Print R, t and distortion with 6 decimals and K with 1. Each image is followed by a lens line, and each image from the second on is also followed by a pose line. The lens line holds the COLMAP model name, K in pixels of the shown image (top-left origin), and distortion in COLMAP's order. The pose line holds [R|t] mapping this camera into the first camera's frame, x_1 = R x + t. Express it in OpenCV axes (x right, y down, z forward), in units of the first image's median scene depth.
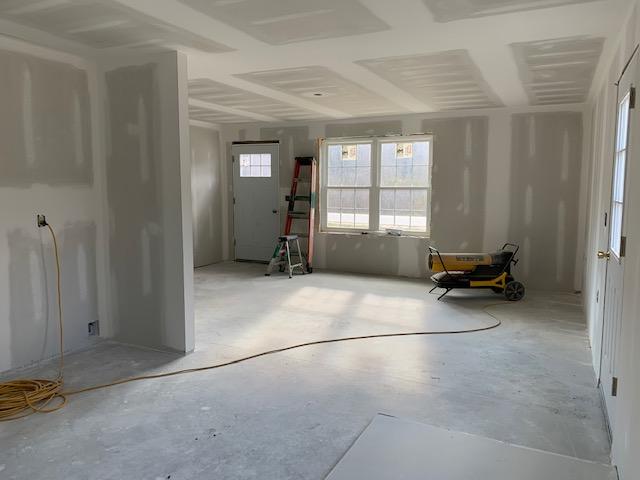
lens RADIAL K [[491.4, 0, 320.0], [0, 491.4, 240.0], [0, 0, 1]] dist [-0.001497, -0.003548]
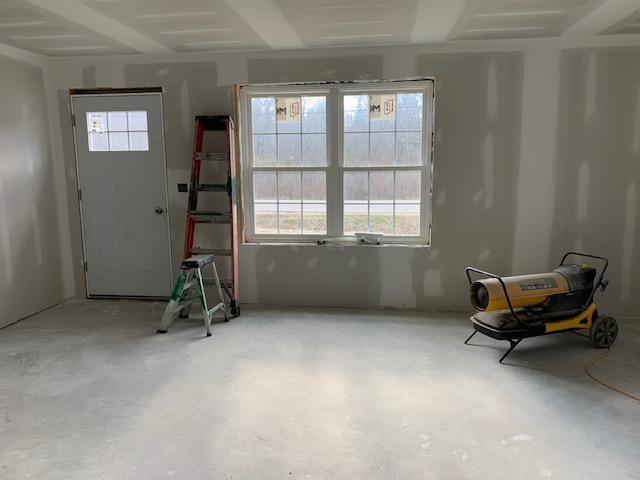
lens RADIAL K [[491.4, 0, 320.0], [0, 491.4, 240.0], [0, 0, 1]] dist [-0.001497, -0.003548]
pose [[0.948756, -0.056561, 0.310907, -0.101768], [0.045701, 0.998067, 0.042109, -0.042809], [-0.312687, -0.025743, 0.949507, 0.416261]]
